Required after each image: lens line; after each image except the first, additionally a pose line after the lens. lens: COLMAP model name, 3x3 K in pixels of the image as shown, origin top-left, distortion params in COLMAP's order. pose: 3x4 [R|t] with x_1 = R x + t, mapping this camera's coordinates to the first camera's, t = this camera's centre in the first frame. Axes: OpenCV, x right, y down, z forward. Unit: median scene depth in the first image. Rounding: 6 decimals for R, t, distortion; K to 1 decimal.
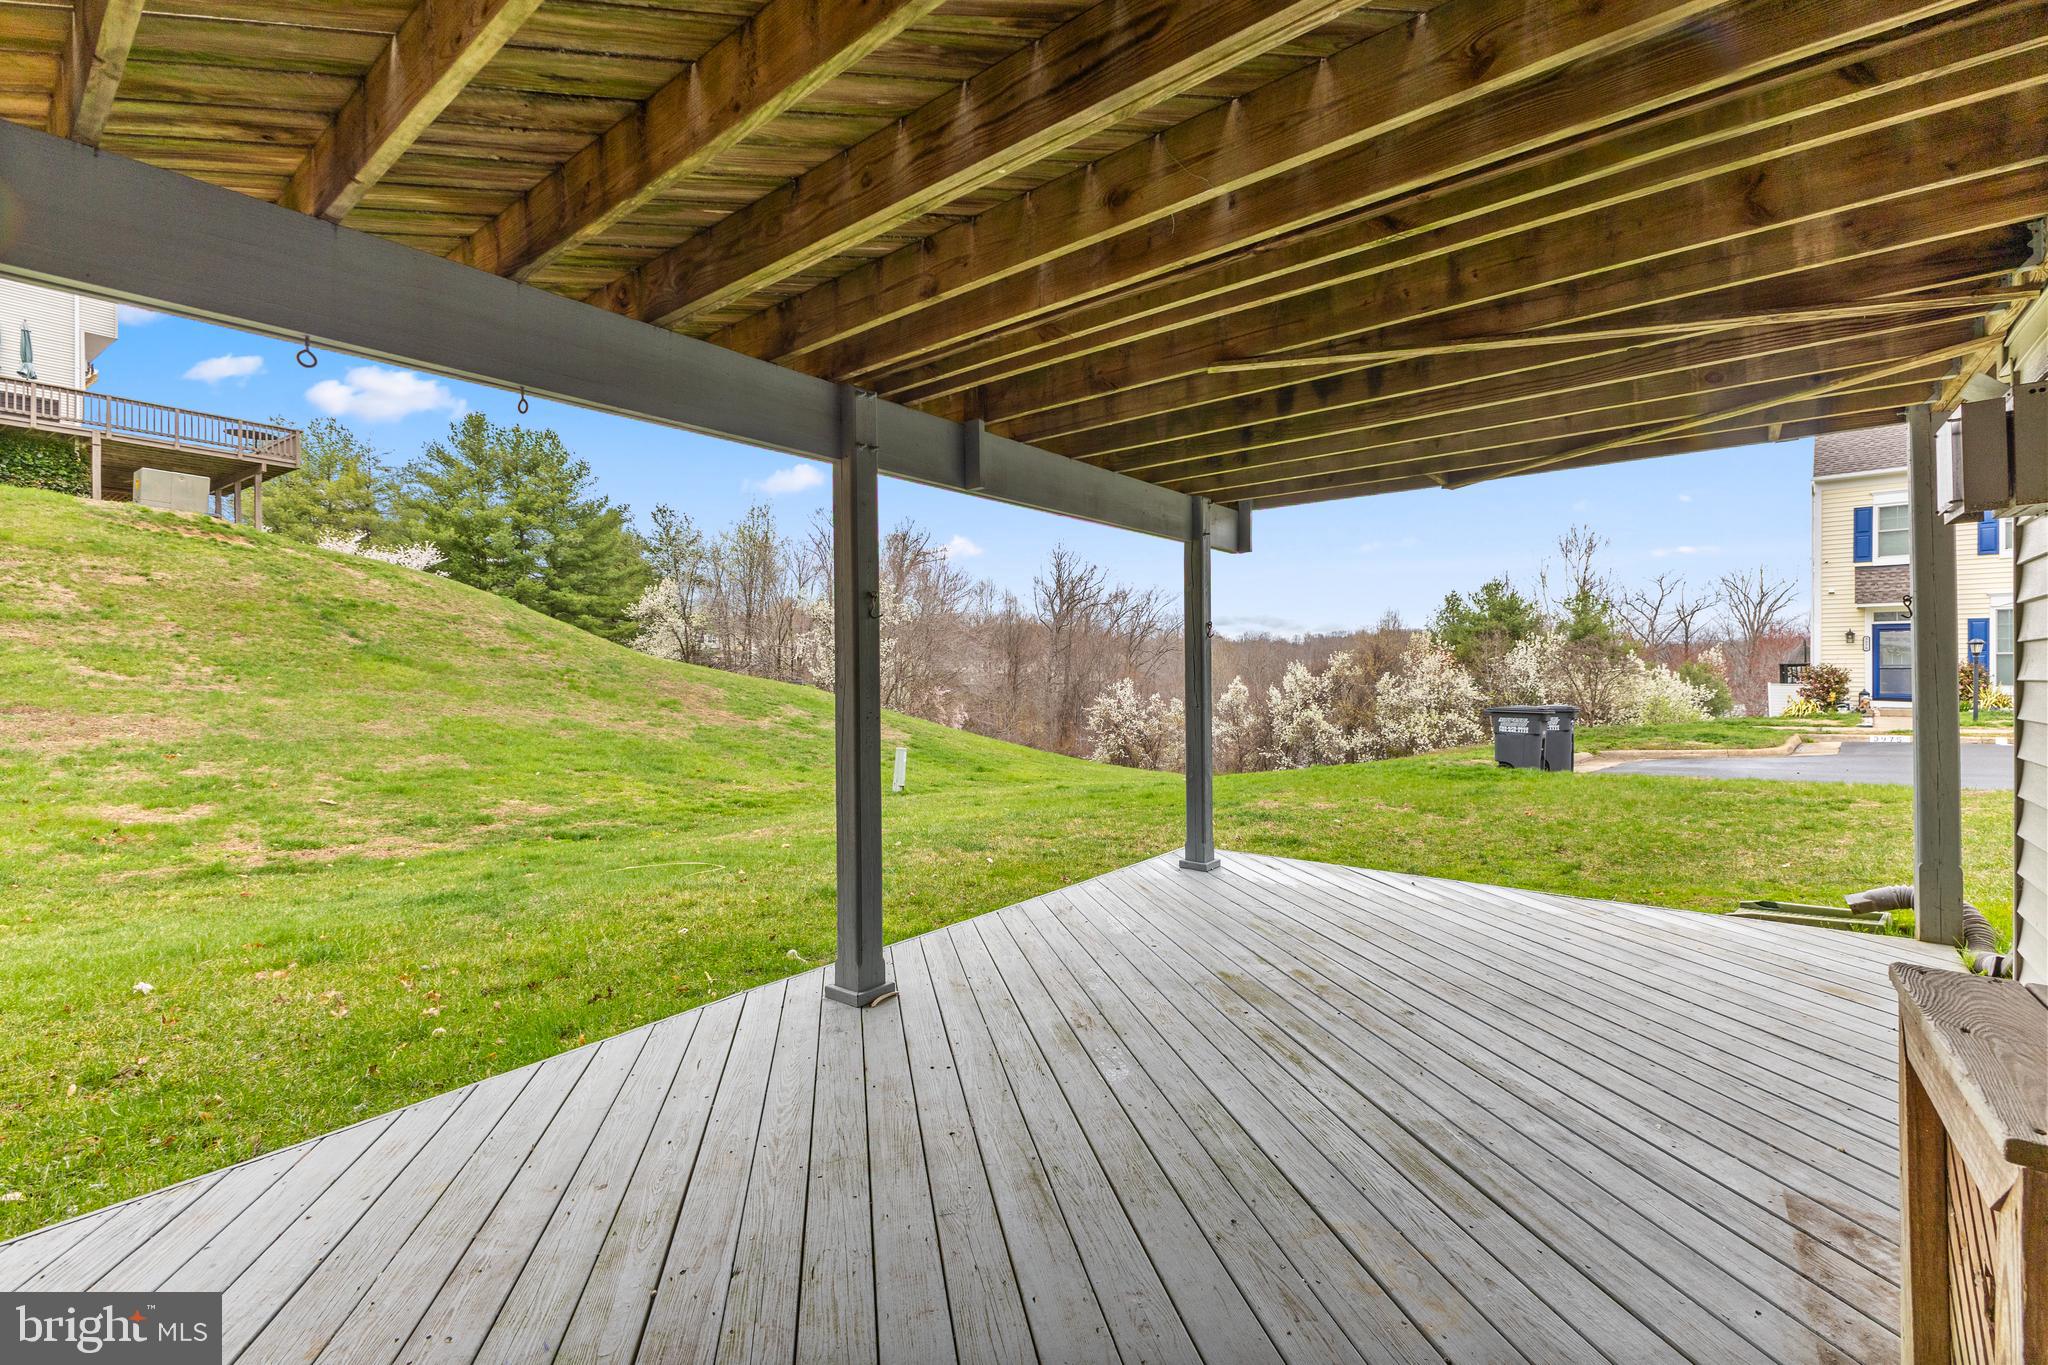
lens RADIAL K [[910.5, 0, 1029.9], [0, 910.5, 674.8], [0, 0, 1]] dist [0.002696, -0.000445]
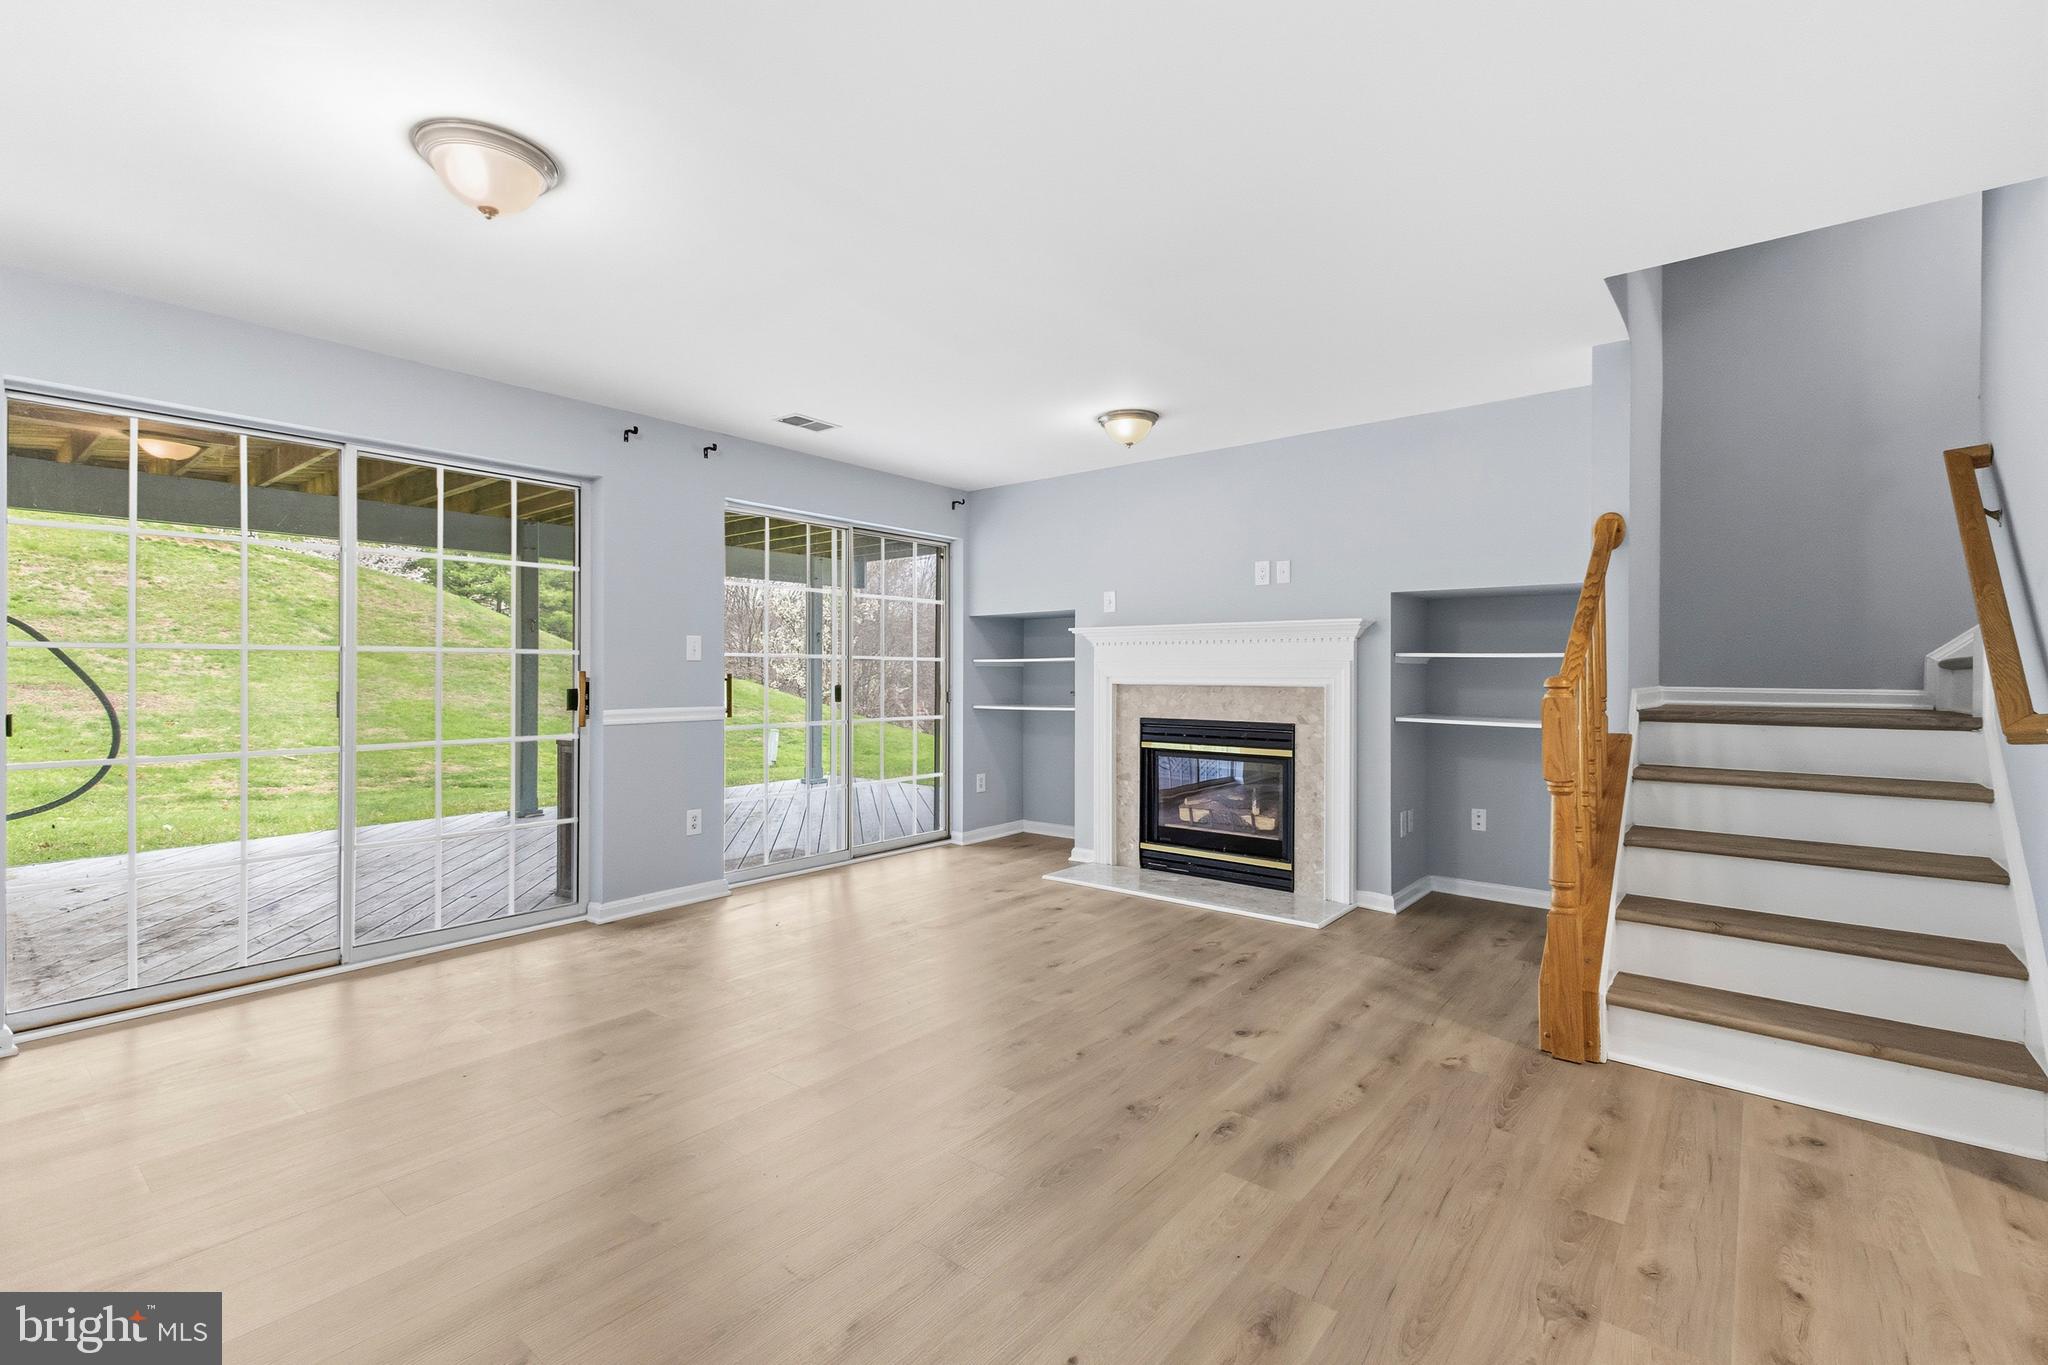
lens RADIAL K [[910.5, 0, 1023.2], [0, 910.5, 673.8], [0, 0, 1]] dist [0.002696, -0.000445]
pose [[0.999936, 0.010938, 0.003041, 0.214578], [-0.010935, 0.999939, -0.001250, 0.005056], [-0.003054, 0.001216, 0.999995, -0.242956]]
